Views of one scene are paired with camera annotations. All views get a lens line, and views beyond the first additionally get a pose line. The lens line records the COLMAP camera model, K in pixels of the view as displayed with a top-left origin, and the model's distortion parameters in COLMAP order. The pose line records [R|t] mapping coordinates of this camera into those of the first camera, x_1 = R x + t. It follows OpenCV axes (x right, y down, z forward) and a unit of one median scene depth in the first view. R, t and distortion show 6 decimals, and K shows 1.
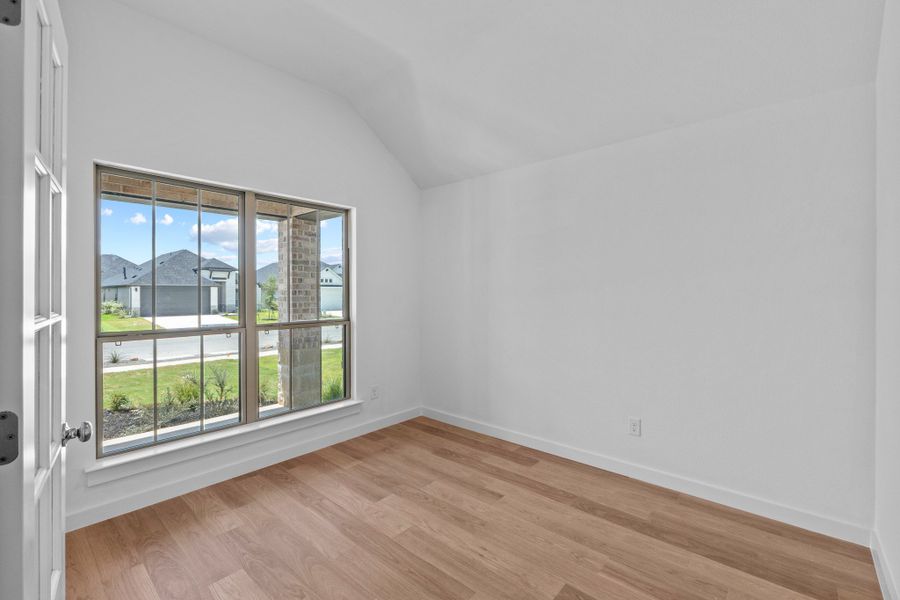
lens RADIAL K [[389.6, 0, 448.8], [0, 389.6, 300.3], [0, 0, 1]] dist [-0.010707, 0.001953]
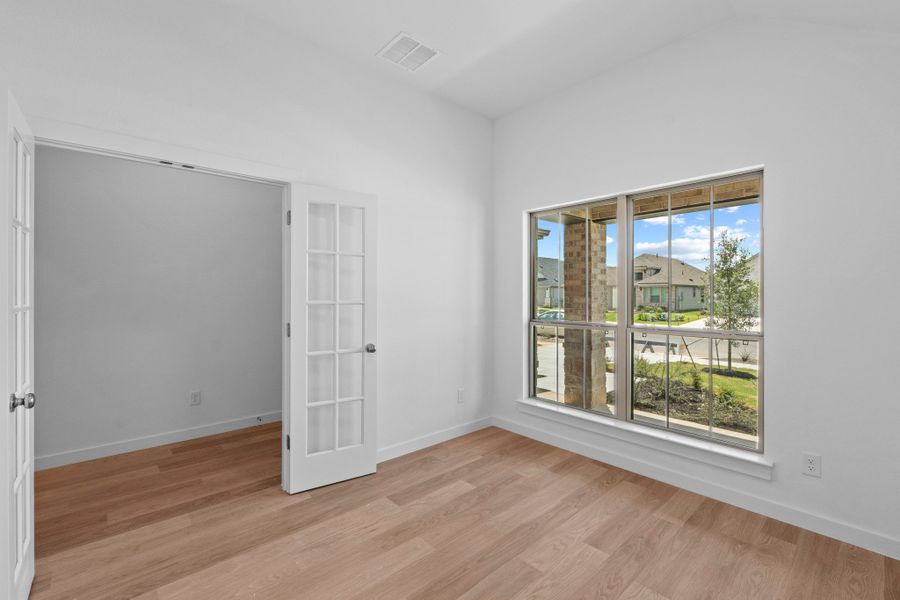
lens RADIAL K [[389.6, 0, 440.9], [0, 389.6, 284.1], [0, 0, 1]] dist [-0.010707, 0.001953]
pose [[-0.112858, -0.017689, -0.993454, 0.597227], [-0.024917, 0.999577, -0.014967, -0.014886], [0.993299, 0.023064, -0.113251, 0.672222]]
